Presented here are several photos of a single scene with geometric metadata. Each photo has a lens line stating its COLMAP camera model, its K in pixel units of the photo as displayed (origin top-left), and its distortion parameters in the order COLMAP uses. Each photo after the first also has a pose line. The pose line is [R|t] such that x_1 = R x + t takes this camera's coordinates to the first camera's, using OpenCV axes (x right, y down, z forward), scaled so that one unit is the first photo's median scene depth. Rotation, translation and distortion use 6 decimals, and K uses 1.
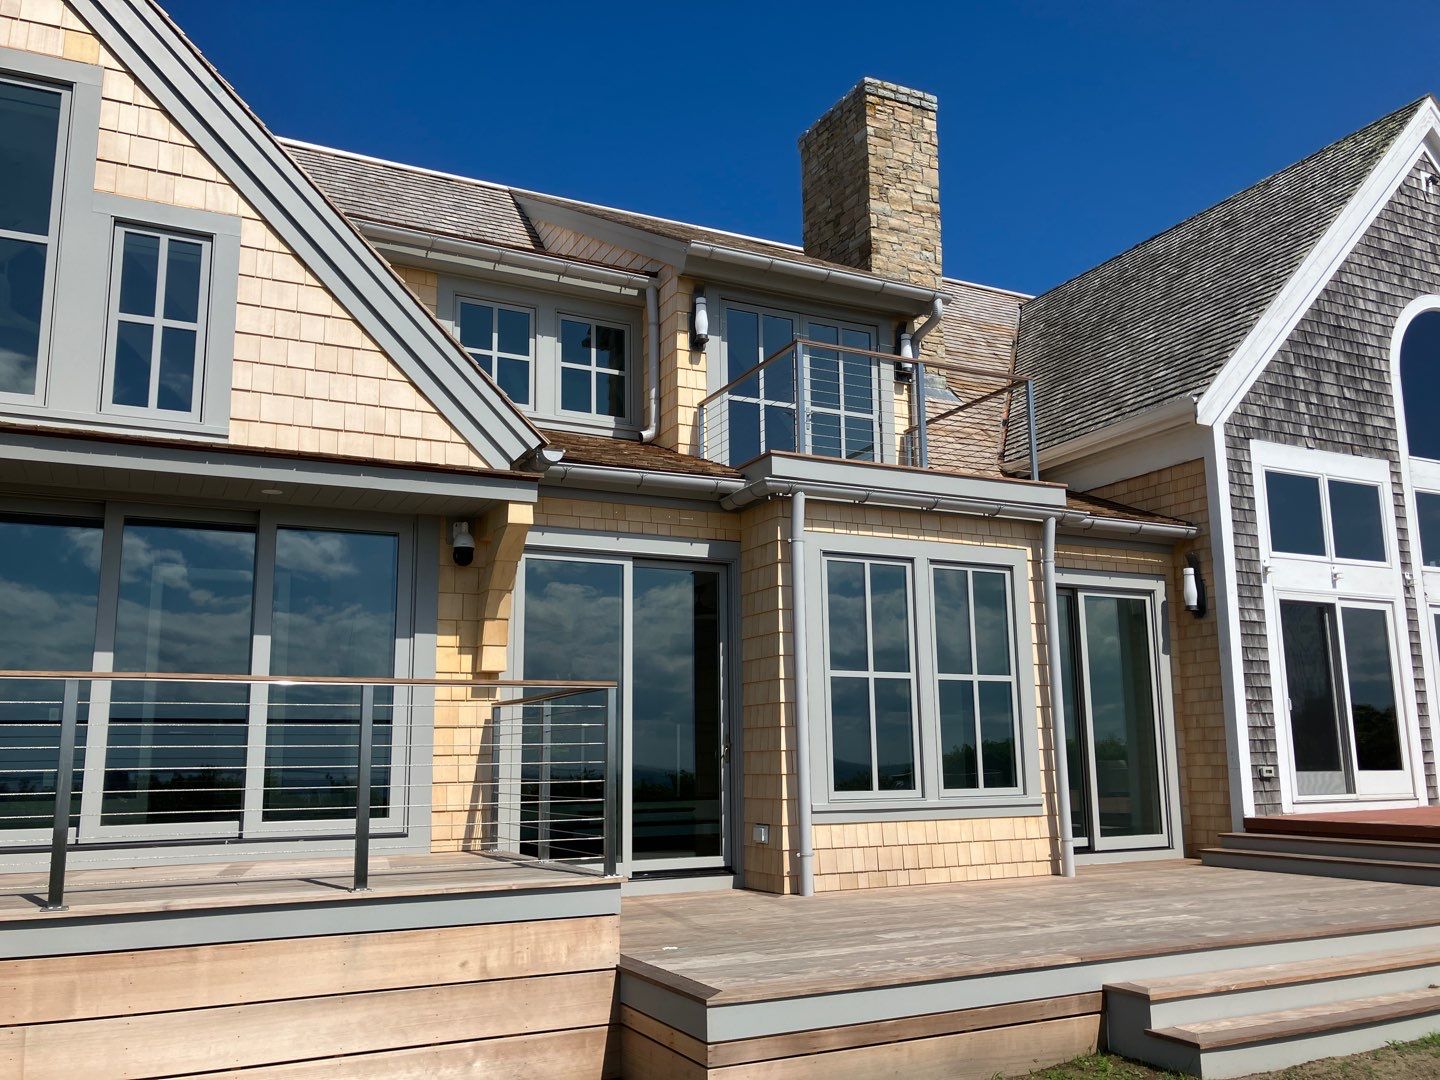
lens RADIAL K [[1197.2, 0, 719.0], [0, 1197.2, 546.2], [0, 0, 1]] dist [-0.018891, -0.004805]
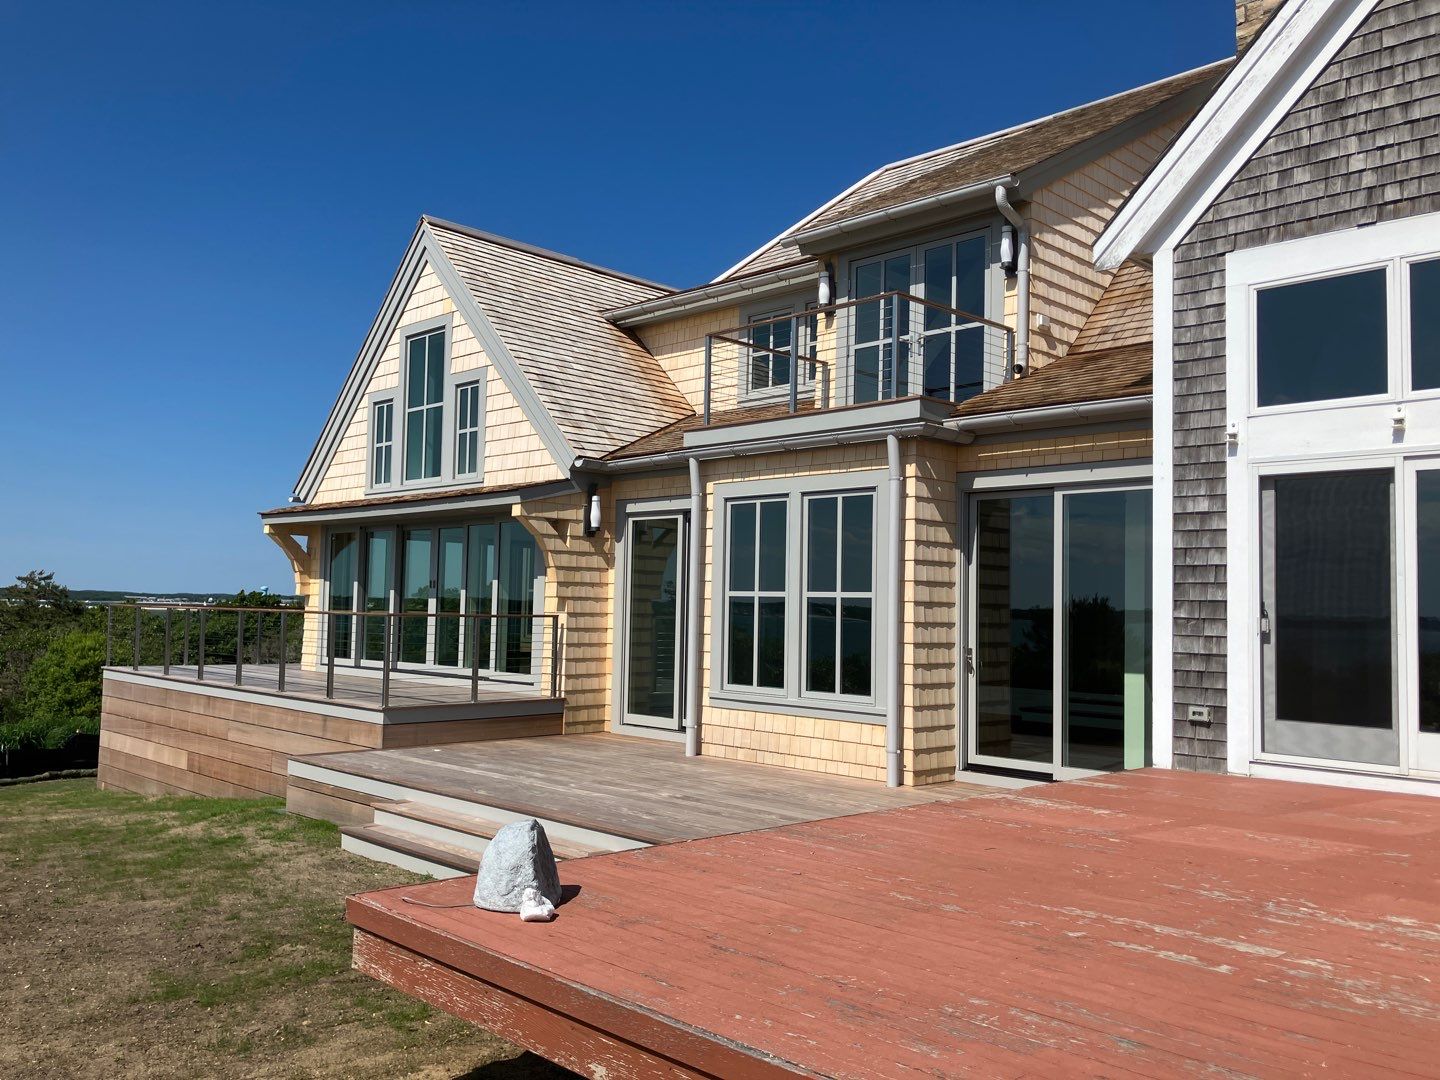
lens RADIAL K [[1197.2, 0, 721.5], [0, 1197.2, 535.6], [0, 0, 1]] dist [-0.018891, -0.004805]
pose [[0.298611, -0.035117, -0.953728, 1.248462], [0.151825, 0.988345, 0.011145, 0.027840], [0.942221, -0.148127, 0.300463, 0.581241]]
